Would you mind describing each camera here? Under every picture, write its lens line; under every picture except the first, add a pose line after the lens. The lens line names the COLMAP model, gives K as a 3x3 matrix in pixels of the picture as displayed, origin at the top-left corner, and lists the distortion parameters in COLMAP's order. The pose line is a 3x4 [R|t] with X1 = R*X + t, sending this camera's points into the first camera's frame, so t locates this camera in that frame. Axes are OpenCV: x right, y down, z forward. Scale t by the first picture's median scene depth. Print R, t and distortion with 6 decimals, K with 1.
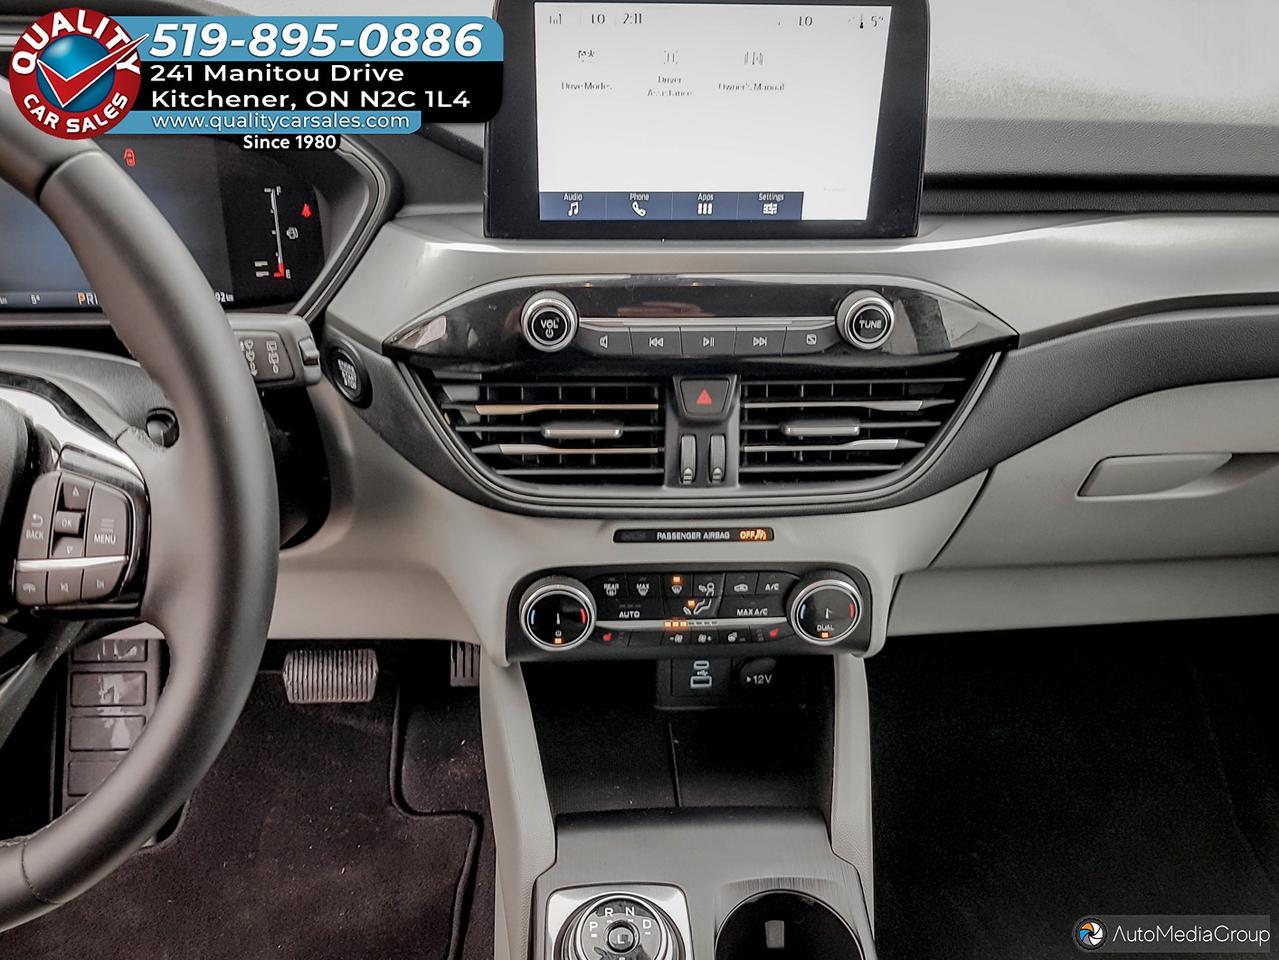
lens RADIAL K [[1110.5, 0, 633.4], [0, 1110.5, 489.1], [0, 0, 1]] dist [-0.012268, -0.011739]
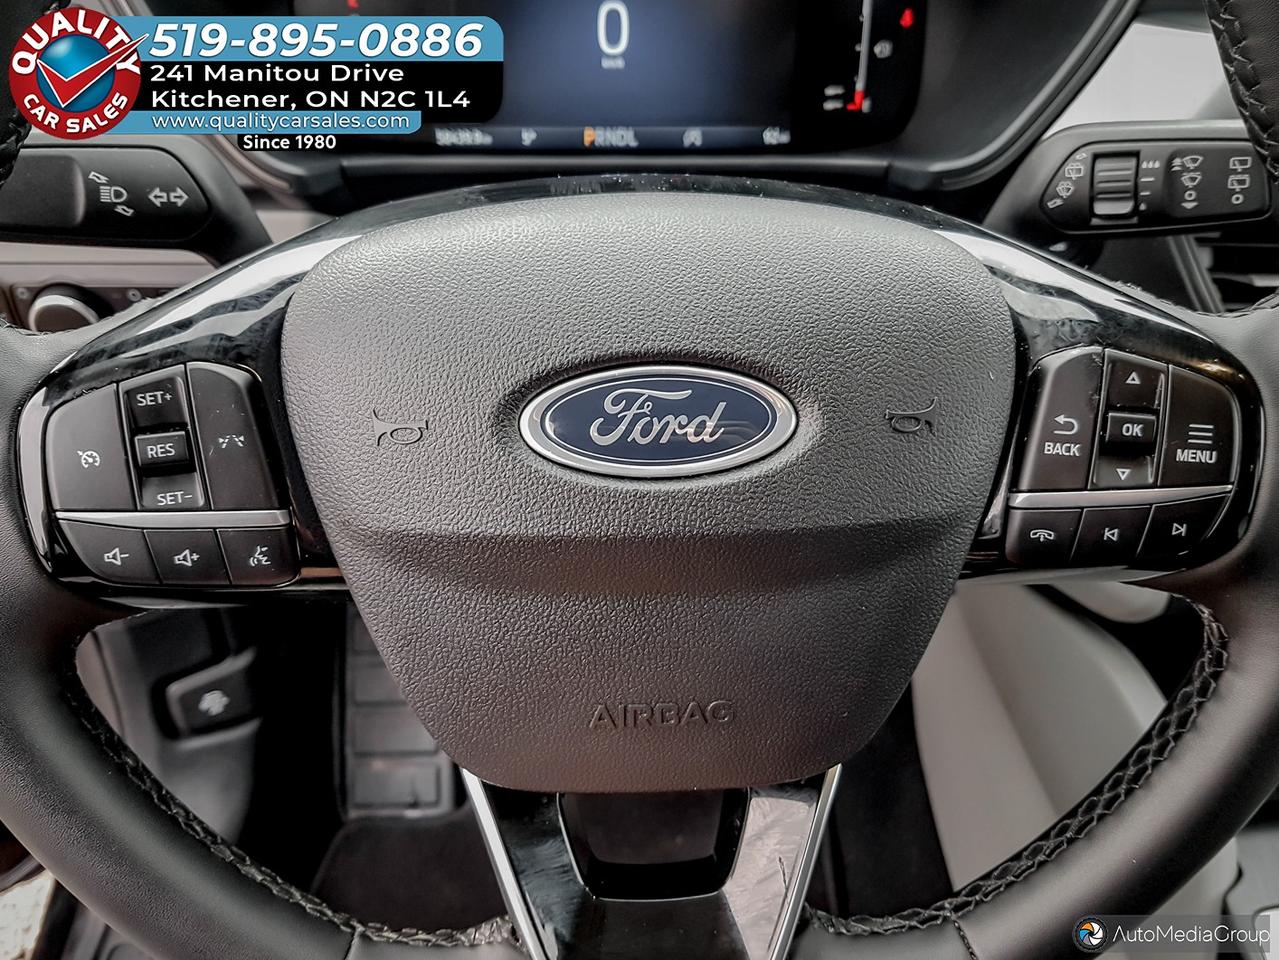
lens RADIAL K [[1110.5, 0, 633.1], [0, 1110.5, 482.4], [0, 0, 1]] dist [-0.012268, -0.011739]
pose [[0.999941, -0.001313, 0.010796, -0.541910], [0.000602, 0.997847, 0.065584, 0.013380], [-0.010859, -0.065574, 0.997789, 0.265830]]
